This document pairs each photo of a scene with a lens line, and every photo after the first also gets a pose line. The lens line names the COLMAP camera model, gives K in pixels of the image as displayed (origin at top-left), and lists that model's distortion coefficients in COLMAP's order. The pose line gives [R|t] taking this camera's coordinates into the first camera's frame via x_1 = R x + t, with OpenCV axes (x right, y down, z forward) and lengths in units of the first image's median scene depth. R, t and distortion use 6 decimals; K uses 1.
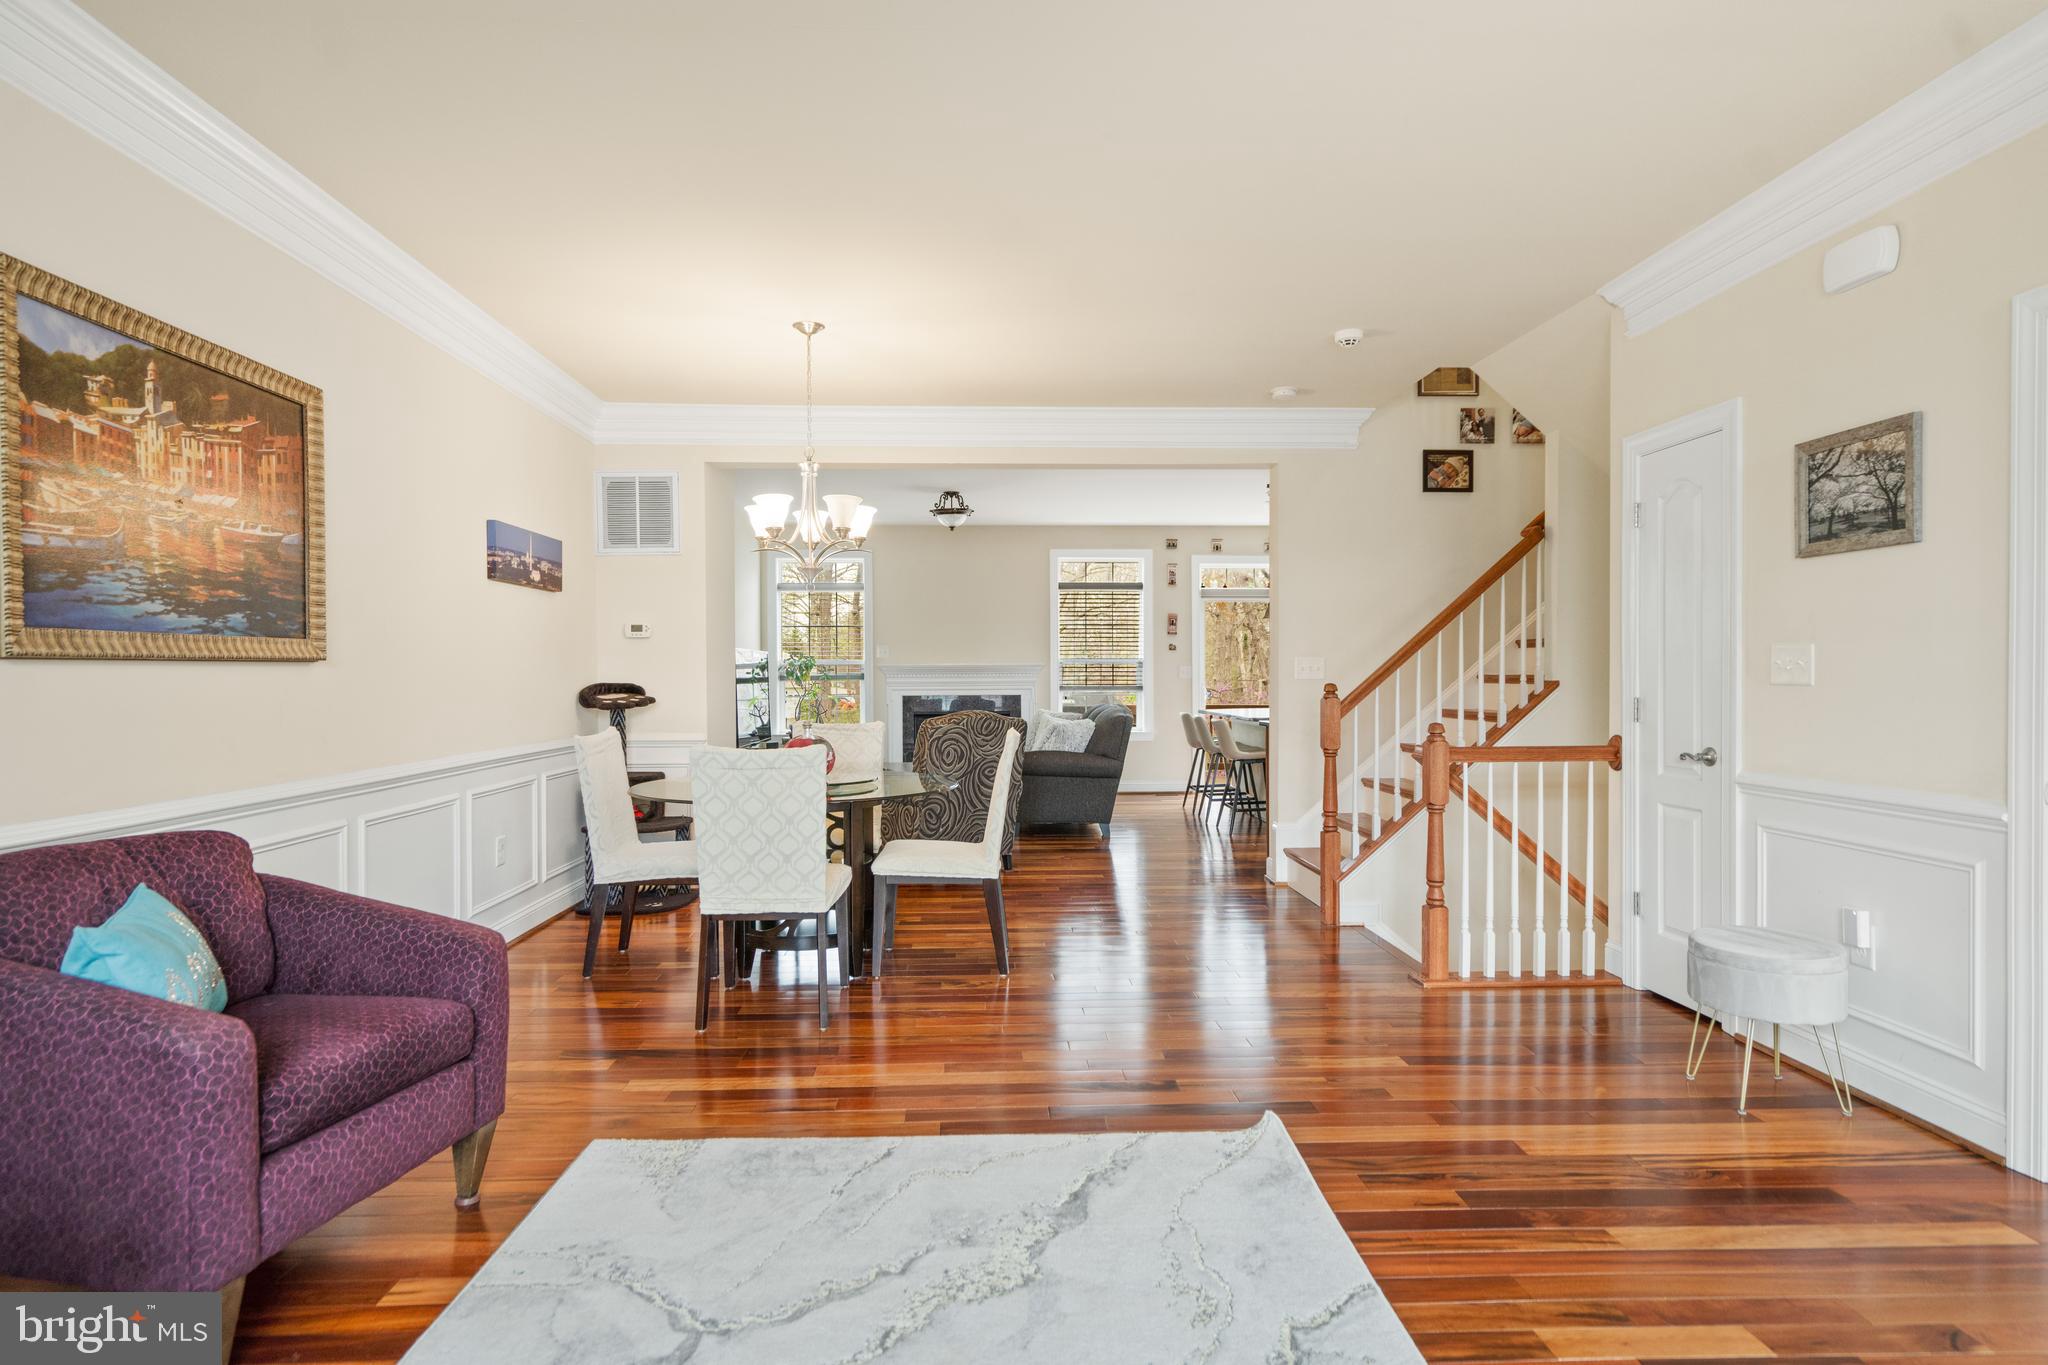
lens RADIAL K [[1094.7, 0, 1041.7], [0, 1094.7, 678.1], [0, 0, 1]] dist [-0.004328, 0.007259]
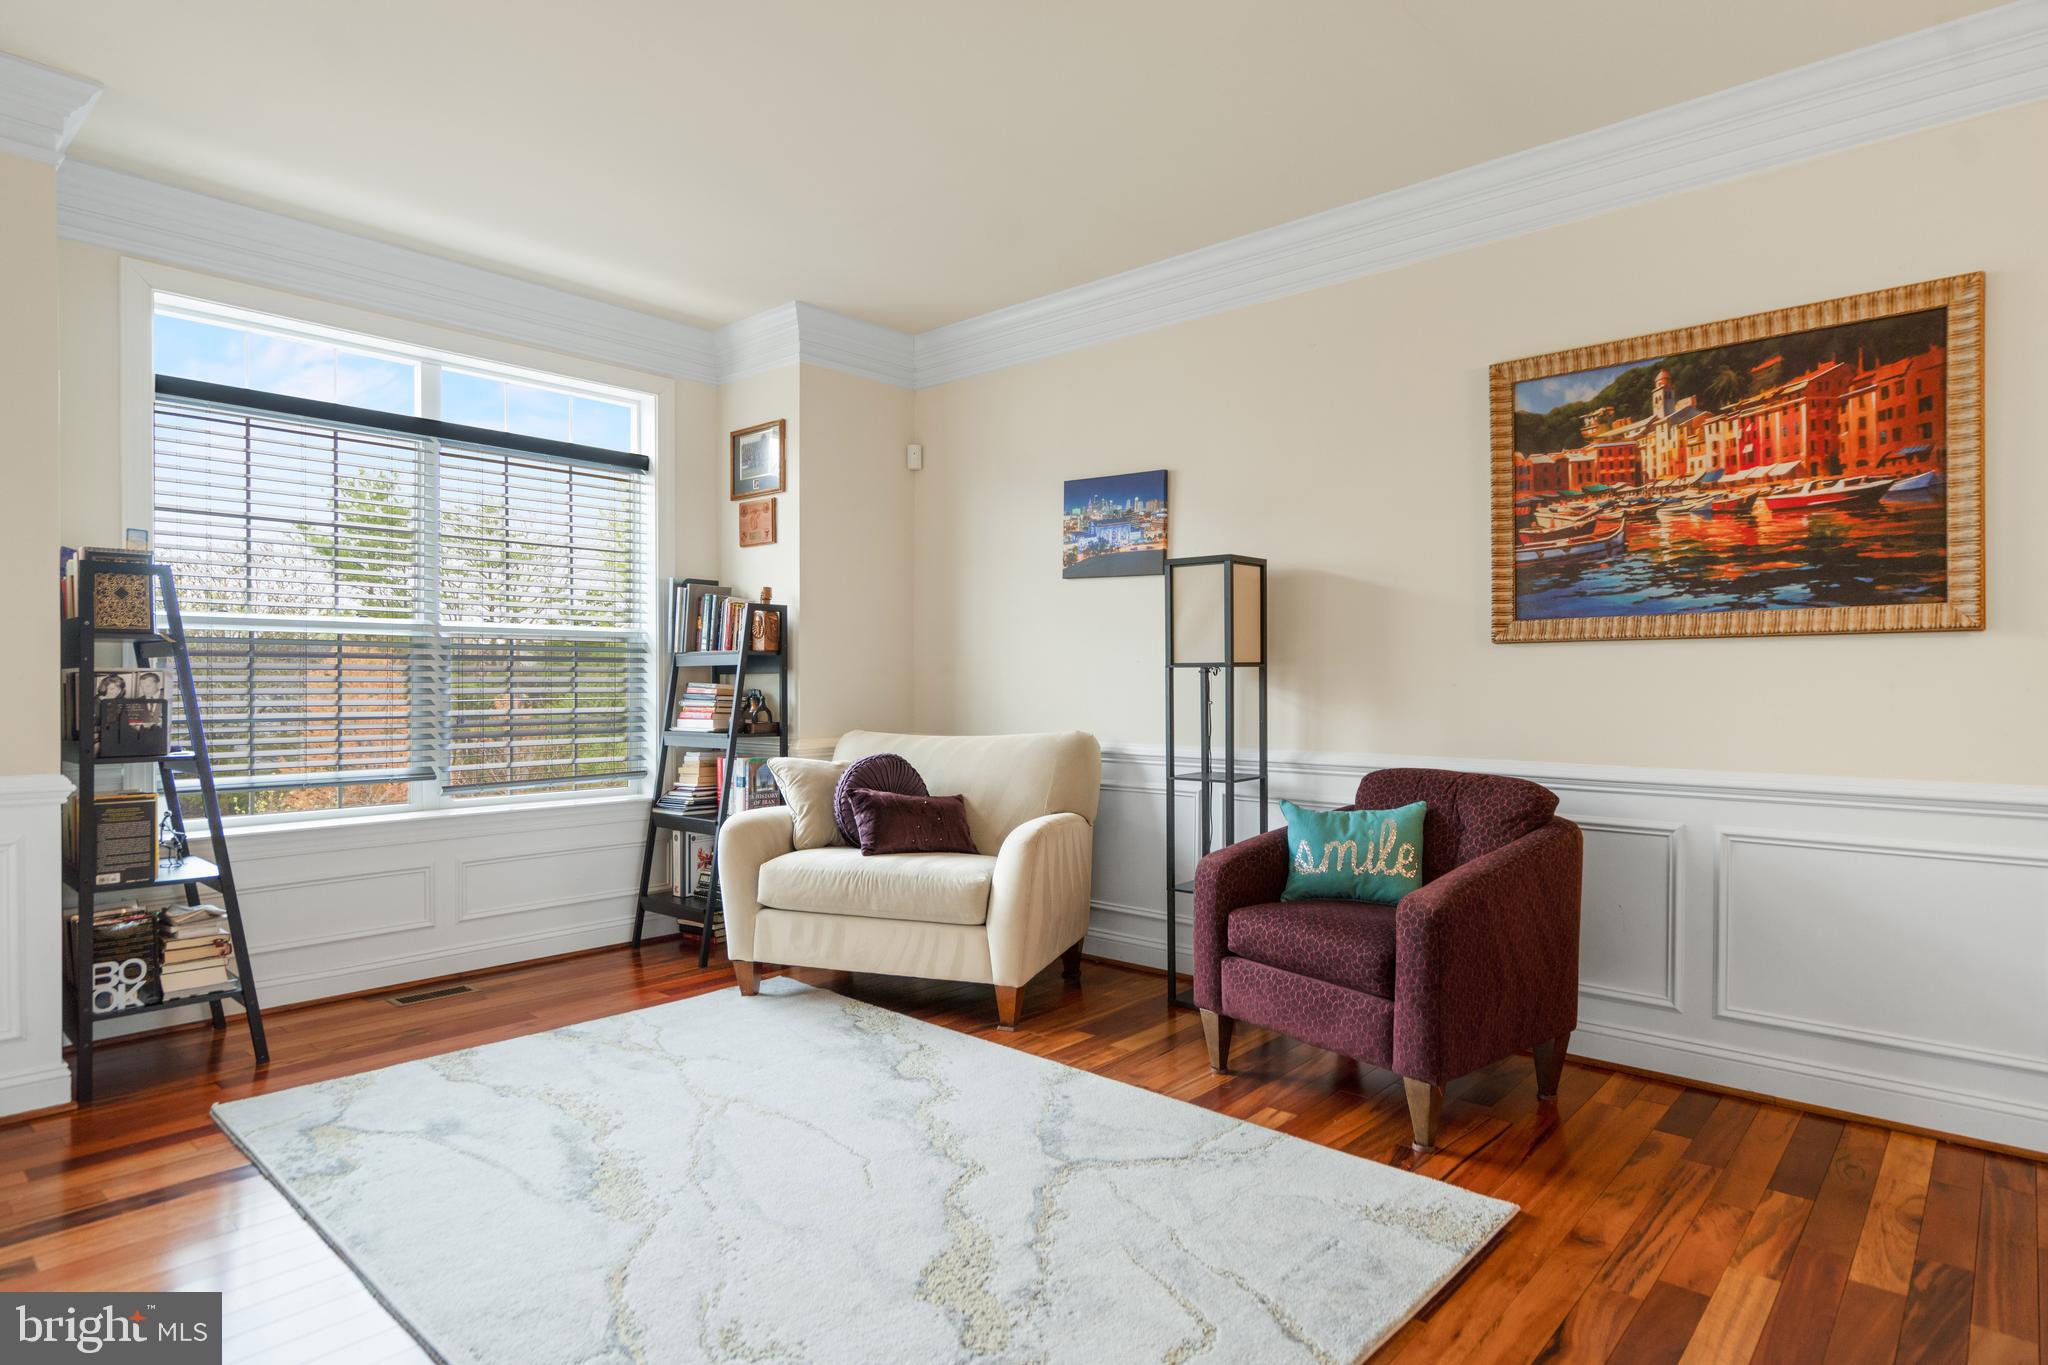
lens RADIAL K [[1094.7, 0, 994.0], [0, 1094.7, 696.6], [0, 0, 1]] dist [-0.004328, 0.007259]
pose [[-0.706323, 0.018254, -0.707654, 0.456507], [0.004963, 0.999771, 0.020836, 0.015562], [0.707872, 0.011205, -0.706251, 1.289332]]
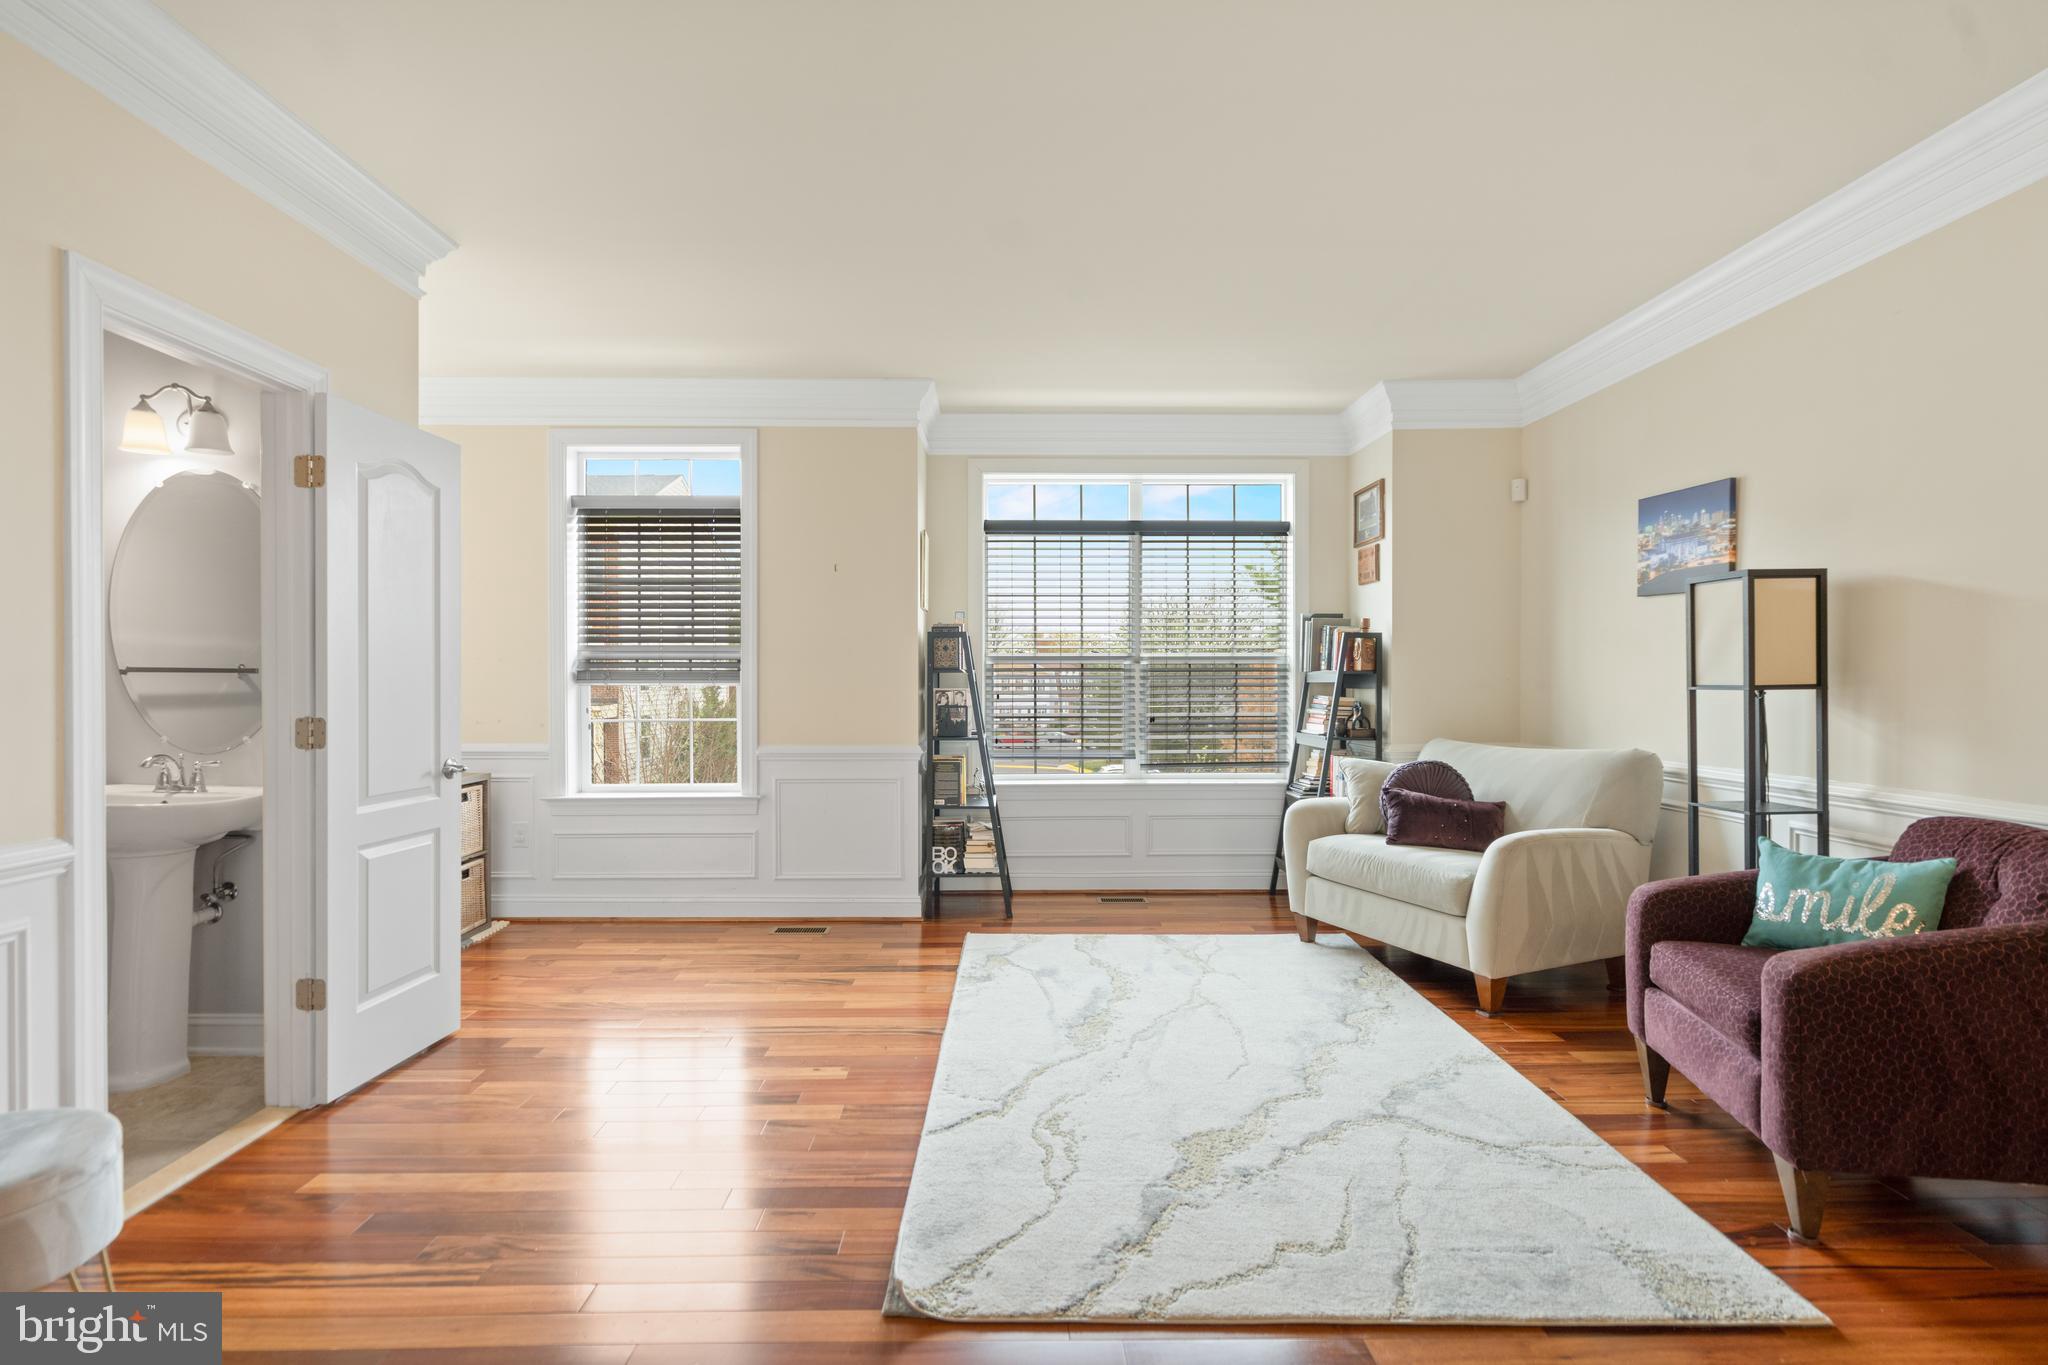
lens RADIAL K [[934.3, 0, 1042.4], [0, 934.3, 691.9], [0, 0, 1]] dist [0.005175, -0.000453]
pose [[-0.999872, 0.009419, 0.012964, 0.105769], [0.009606, 0.999850, 0.014411, -0.011429], [-0.012827, 0.014534, -0.999812, 1.615374]]
